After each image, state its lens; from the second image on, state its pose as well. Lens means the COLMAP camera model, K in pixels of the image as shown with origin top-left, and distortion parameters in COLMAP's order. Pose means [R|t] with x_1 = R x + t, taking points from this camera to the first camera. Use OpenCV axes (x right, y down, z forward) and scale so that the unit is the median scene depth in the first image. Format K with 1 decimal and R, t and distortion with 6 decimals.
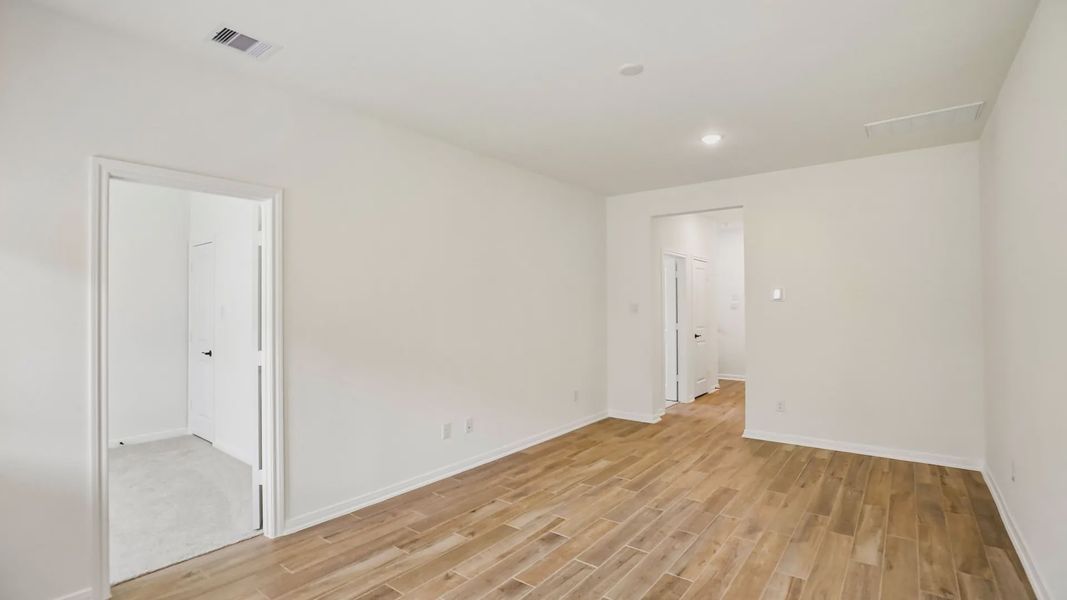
lens RADIAL K [[489.8, 0, 531.3], [0, 489.8, 300.9], [0, 0, 1]] dist [-0.046900, 0.015347]
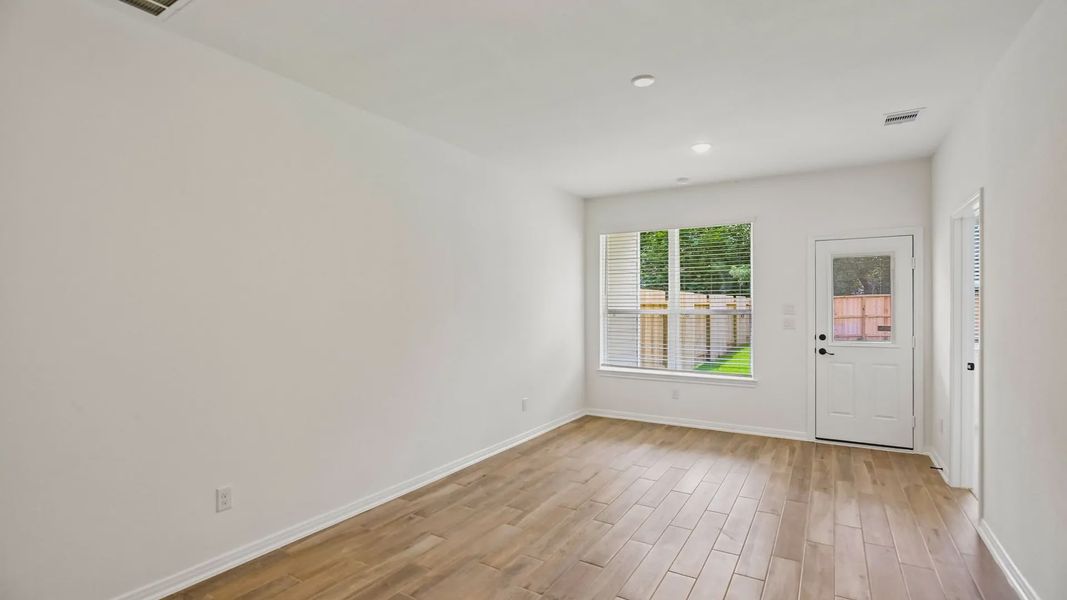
lens RADIAL K [[489.8, 0, 531.3], [0, 489.8, 300.9], [0, 0, 1]] dist [-0.046900, 0.015347]
pose [[-0.993566, 0.007725, -0.112993, 0.442581], [0.009973, 0.999763, -0.019342, 0.012750], [0.112817, -0.020344, -0.993407, 1.576314]]
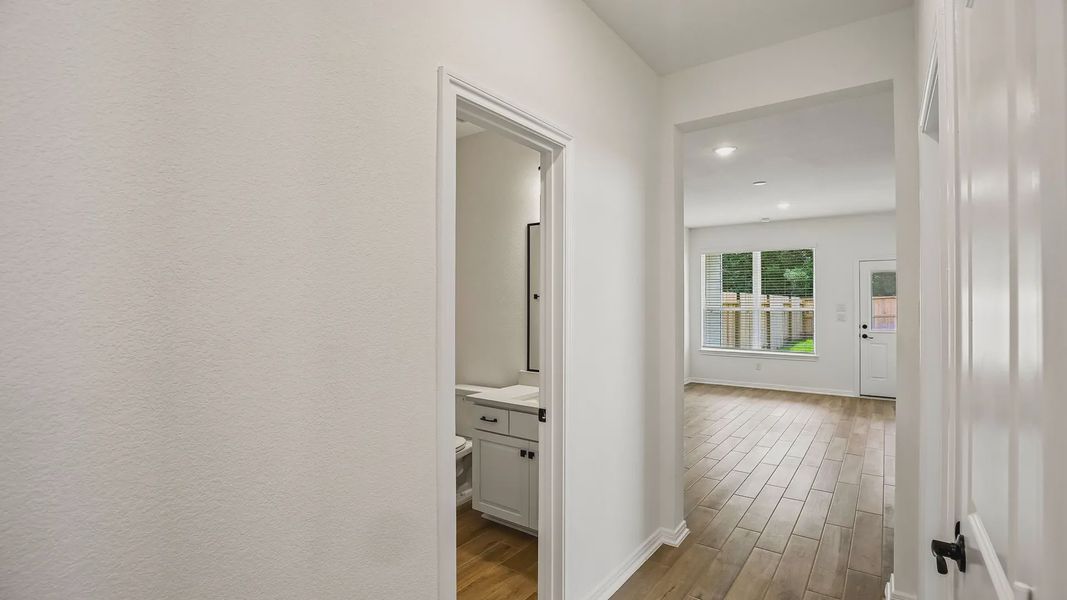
lens RADIAL K [[489.8, 0, 531.3], [0, 489.8, 300.9], [0, 0, 1]] dist [-0.046900, 0.015347]
pose [[-0.999447, 0.008792, -0.032064, 0.900372], [0.009374, 0.999793, -0.018035, 0.013966], [0.031898, -0.018325, -0.999323, 2.237850]]
